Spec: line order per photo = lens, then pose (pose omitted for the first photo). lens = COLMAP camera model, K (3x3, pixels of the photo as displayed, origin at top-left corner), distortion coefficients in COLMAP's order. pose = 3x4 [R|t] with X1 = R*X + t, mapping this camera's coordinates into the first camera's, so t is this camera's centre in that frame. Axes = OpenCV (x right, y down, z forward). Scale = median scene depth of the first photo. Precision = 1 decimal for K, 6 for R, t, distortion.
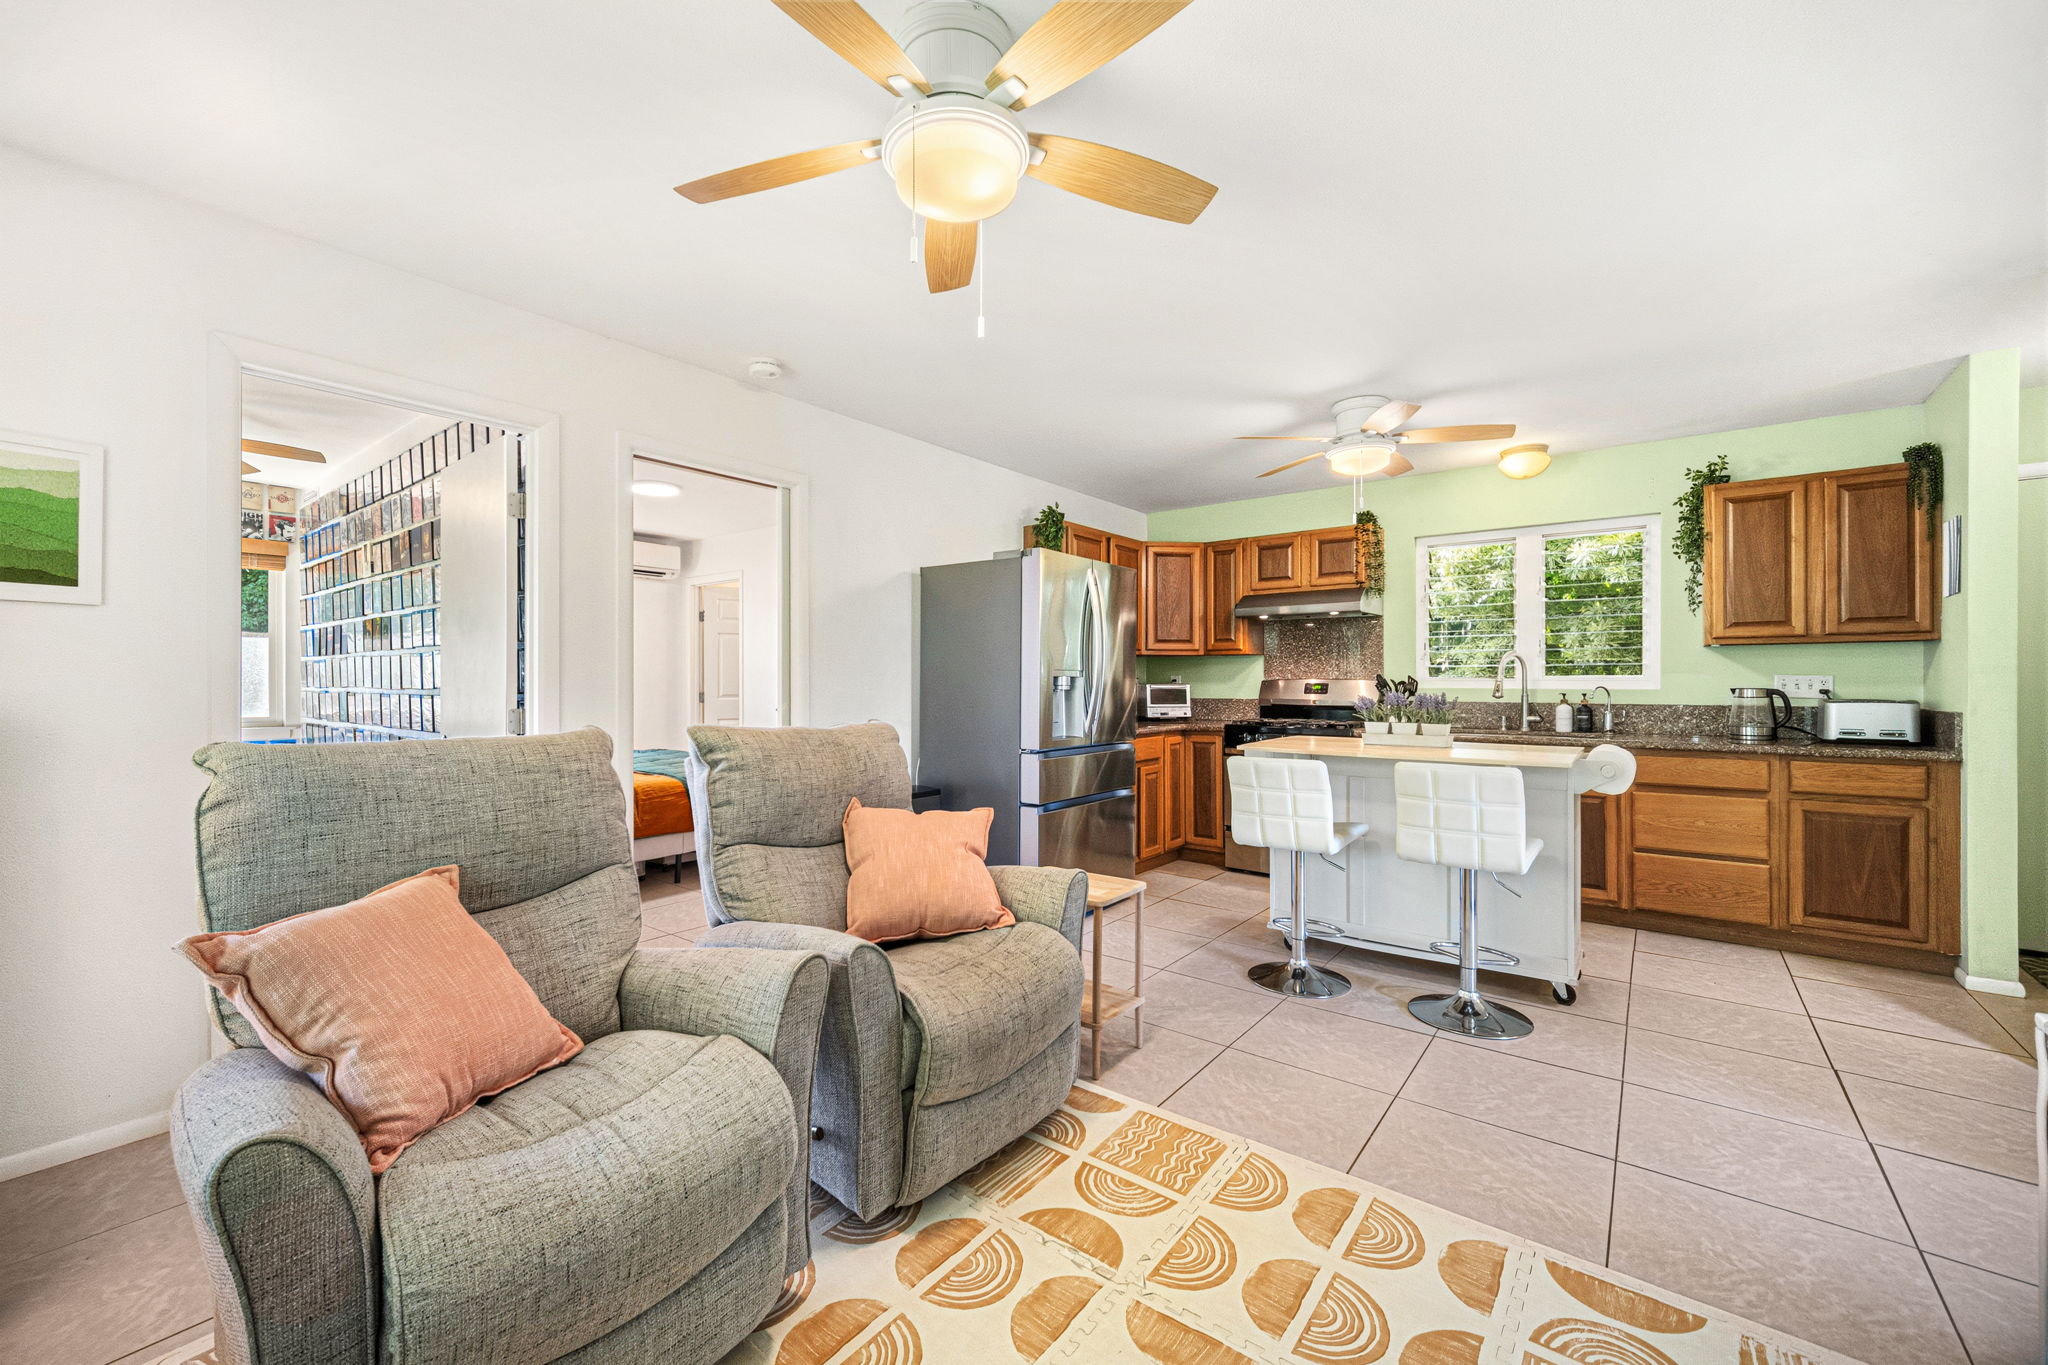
lens RADIAL K [[827.8, 0, 1003.8], [0, 827.8, 685.0], [0, 0, 1]] dist [-0.000274, 0.000295]
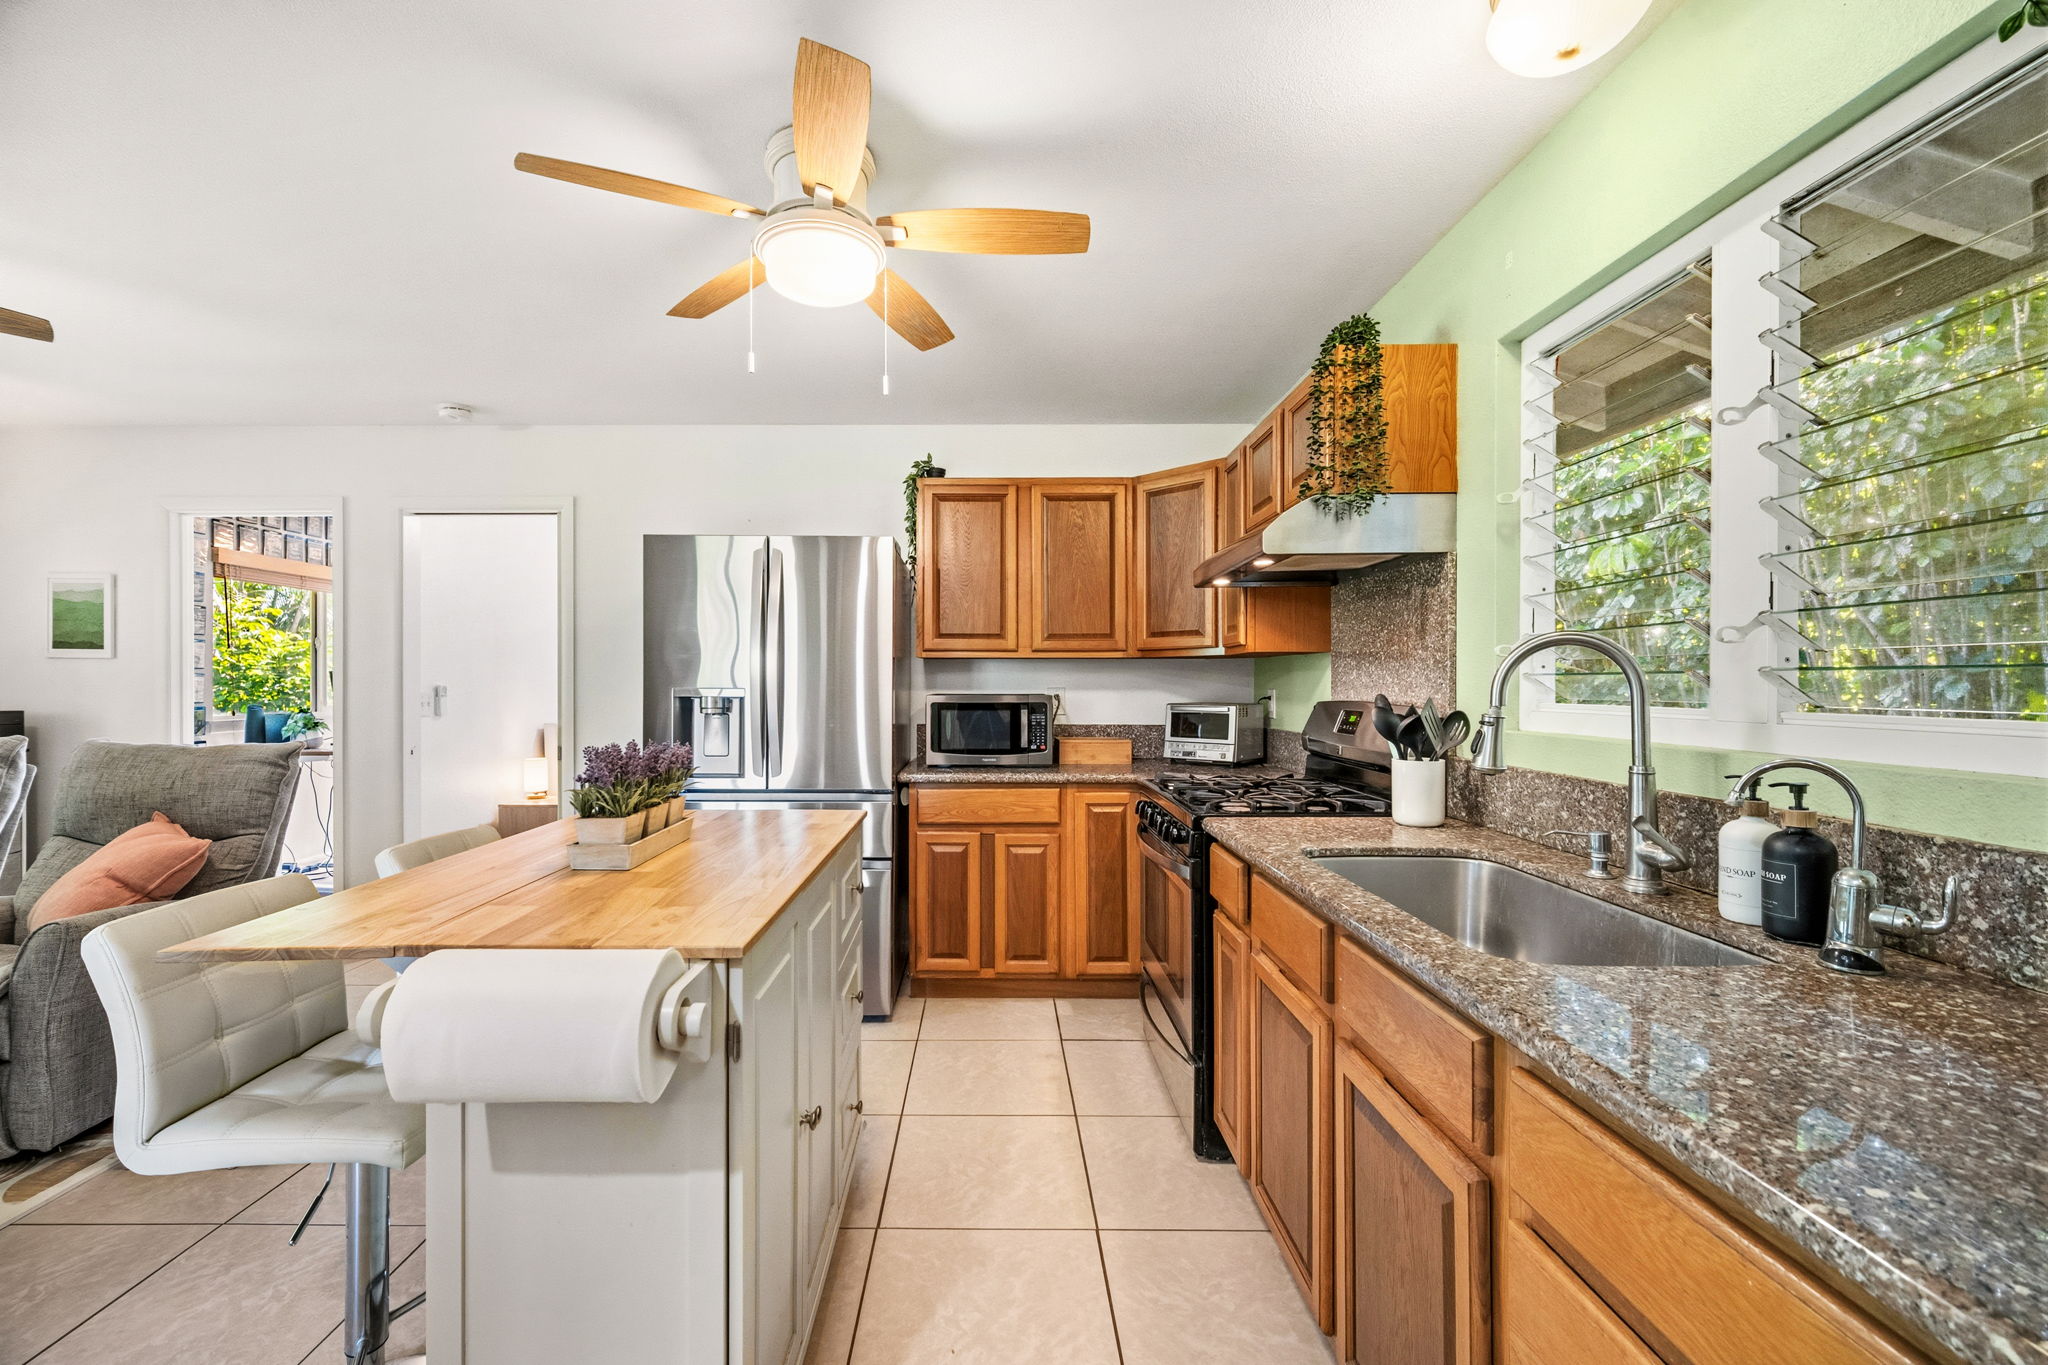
lens RADIAL K [[827.8, 0, 1020.9], [0, 827.8, 679.4], [0, 0, 1]] dist [-0.000274, 0.000295]
pose [[0.623176, -0.006928, -0.782051, 0.845278], [-0.000978, 0.999953, -0.009638, -0.019162], [0.782081, 0.006771, 0.623140, 0.752312]]
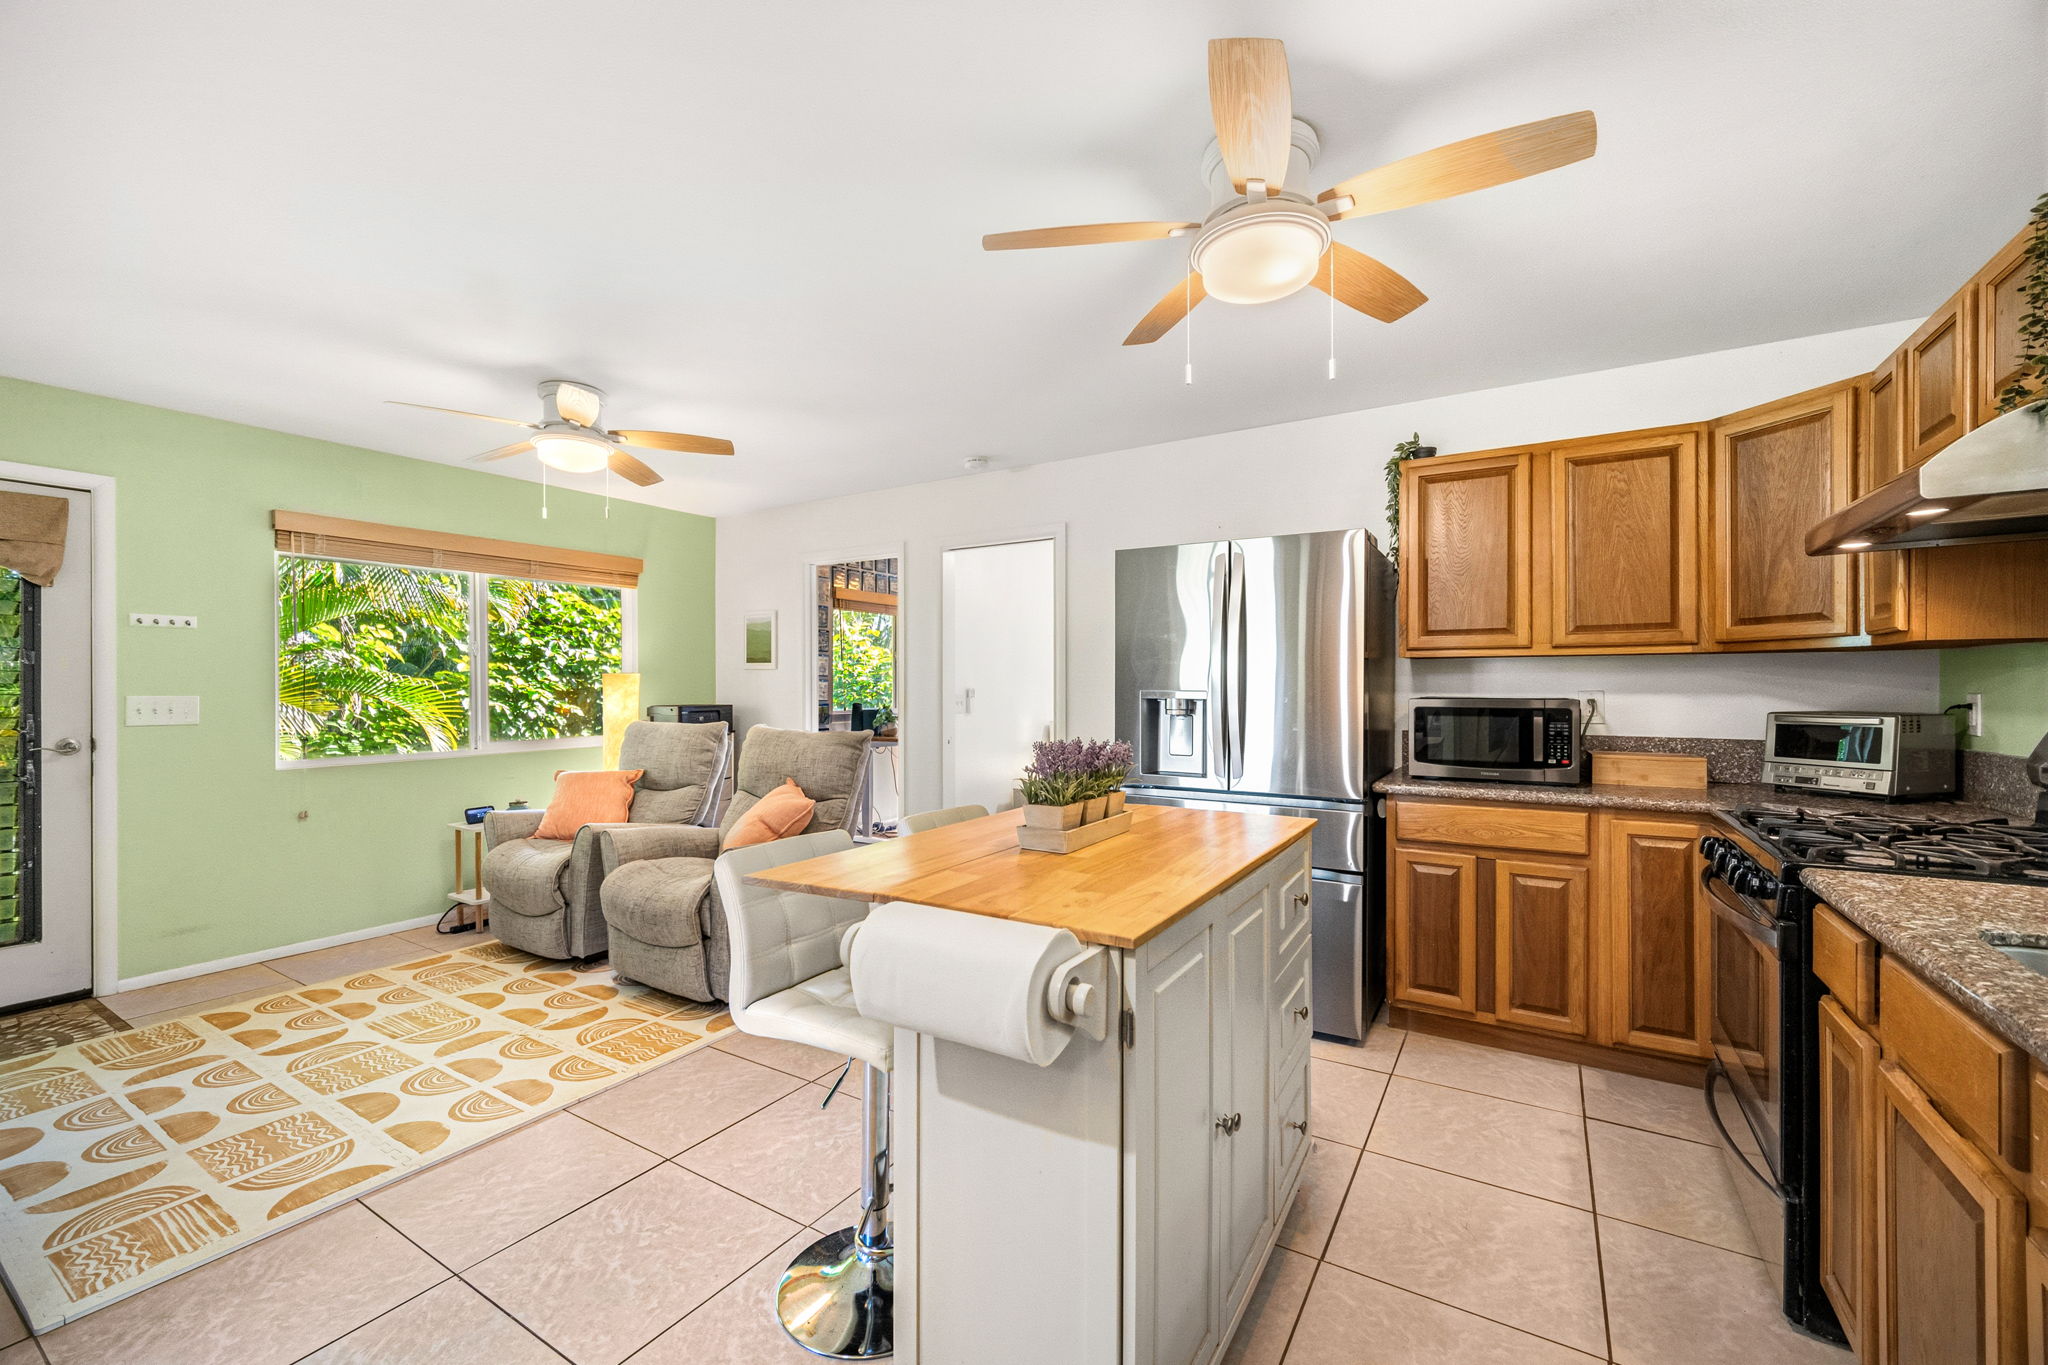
lens RADIAL K [[827.8, 0, 1031.3], [0, 827.8, 683.8], [0, 0, 1]] dist [-0.000274, 0.000295]
pose [[0.118038, -0.006246, -0.992989, 0.845916], [-0.001988, 0.999977, -0.006527, -0.019171], [0.993007, 0.002745, 0.118023, 0.754816]]
